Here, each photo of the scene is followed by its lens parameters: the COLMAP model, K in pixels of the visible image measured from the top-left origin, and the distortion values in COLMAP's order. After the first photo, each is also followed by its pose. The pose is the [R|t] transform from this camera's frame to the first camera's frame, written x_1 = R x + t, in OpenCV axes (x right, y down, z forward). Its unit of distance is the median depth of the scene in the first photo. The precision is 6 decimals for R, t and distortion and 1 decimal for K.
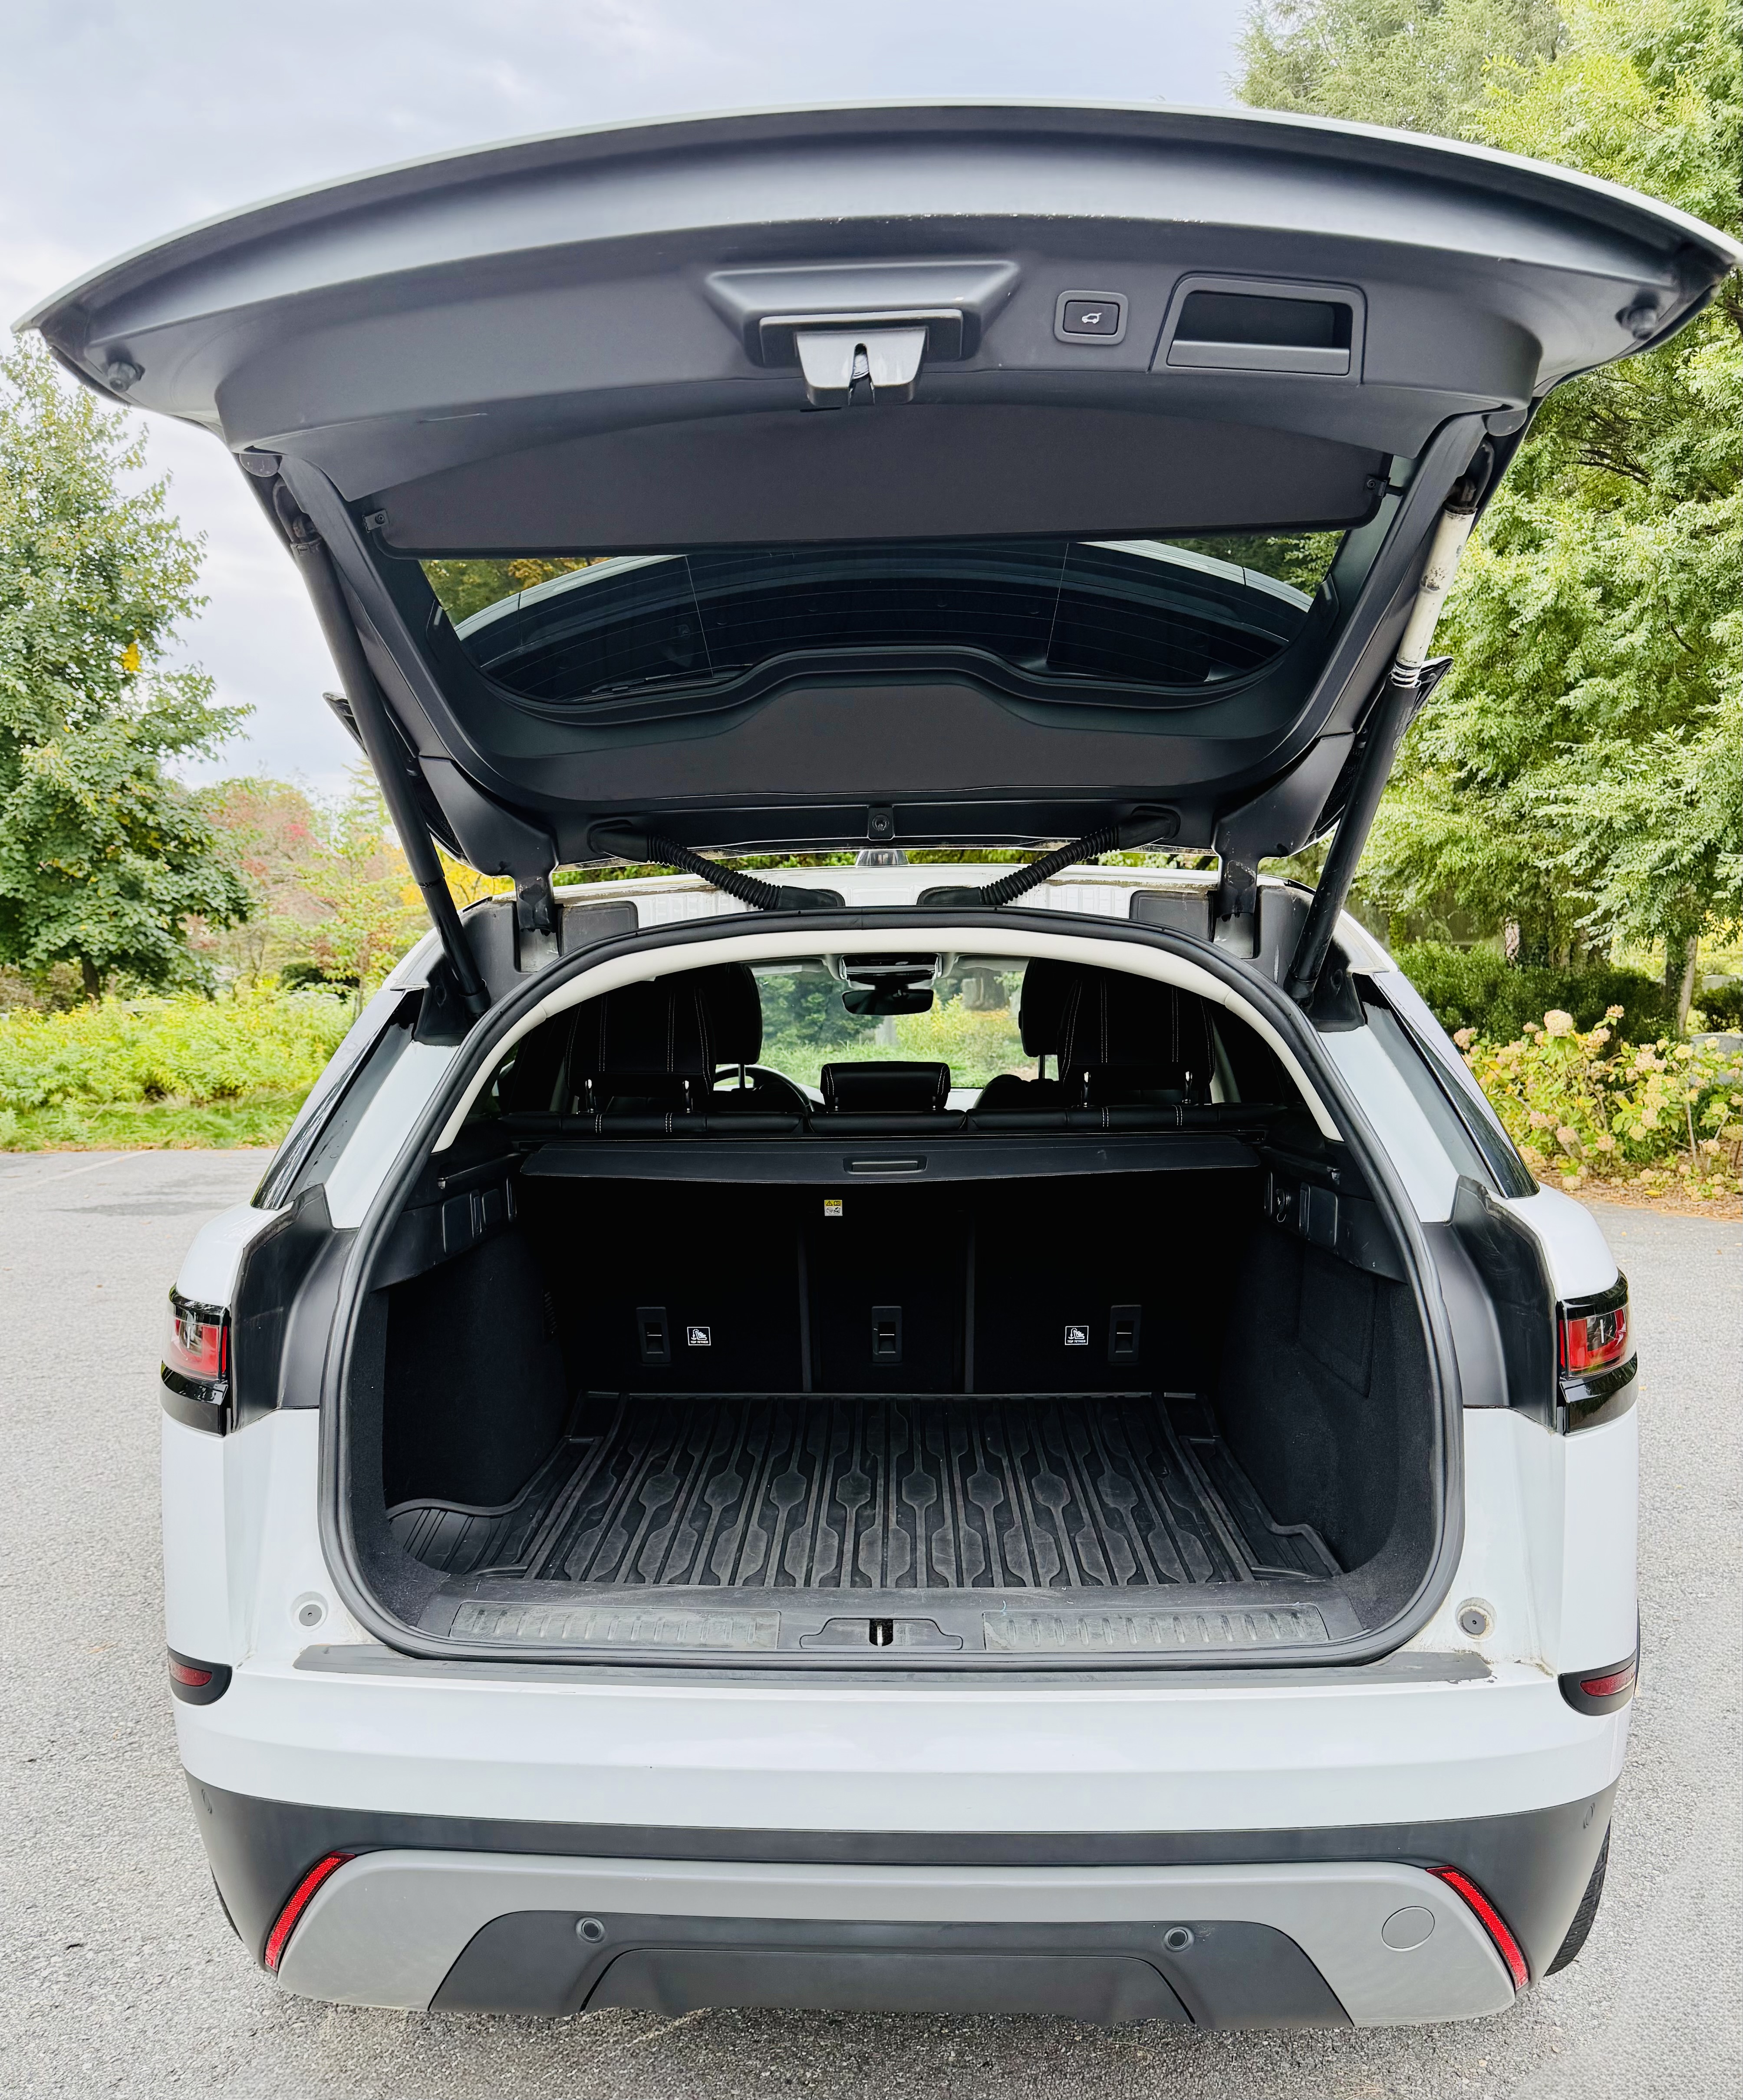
lens RADIAL K [[1800.1, 0, 871.5], [0, 1800.1, 1050.0], [0, 0, 1]] dist [-0.050829, -0.001164]
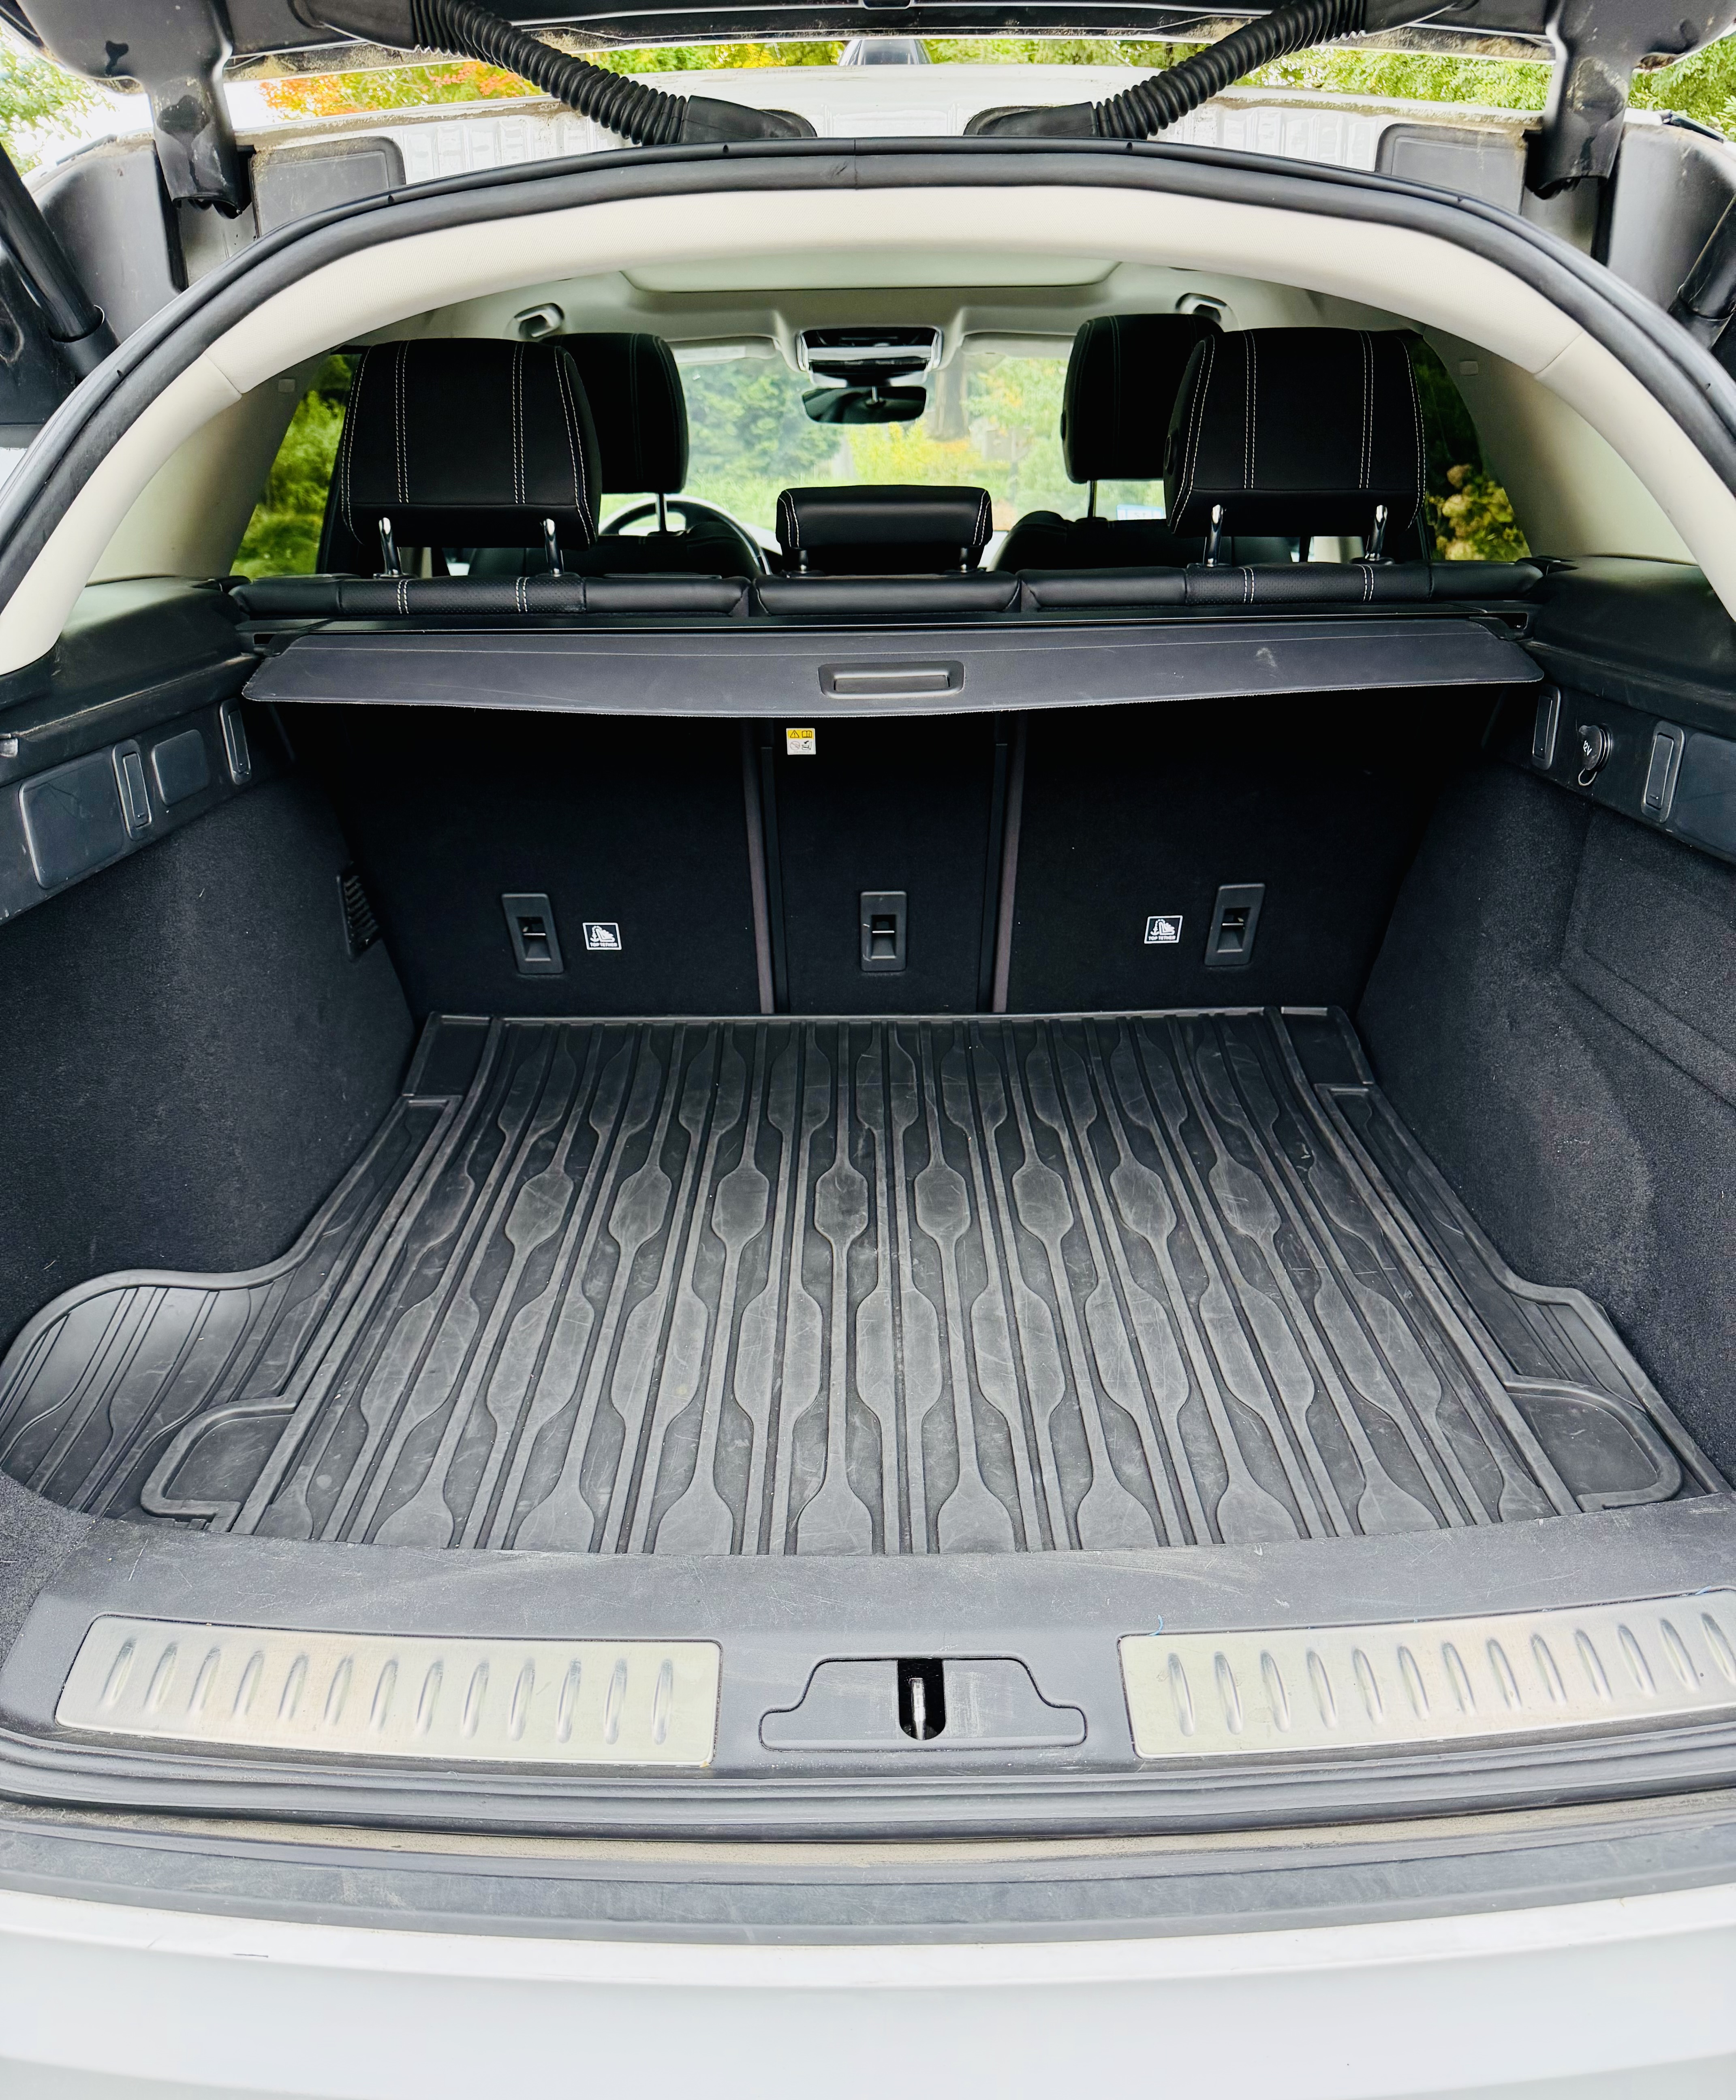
lens RADIAL K [[1738.1, 0, 881.2], [0, 1738.1, 1195.5], [0, 0, 1]] dist [0.128695, -0.178753]
pose [[0.999597, -0.009504, 0.026740, -0.012503], [-0.001144, 0.927996, 0.372589, 0.007383], [-0.028356, -0.372470, 0.927611, 0.415487]]
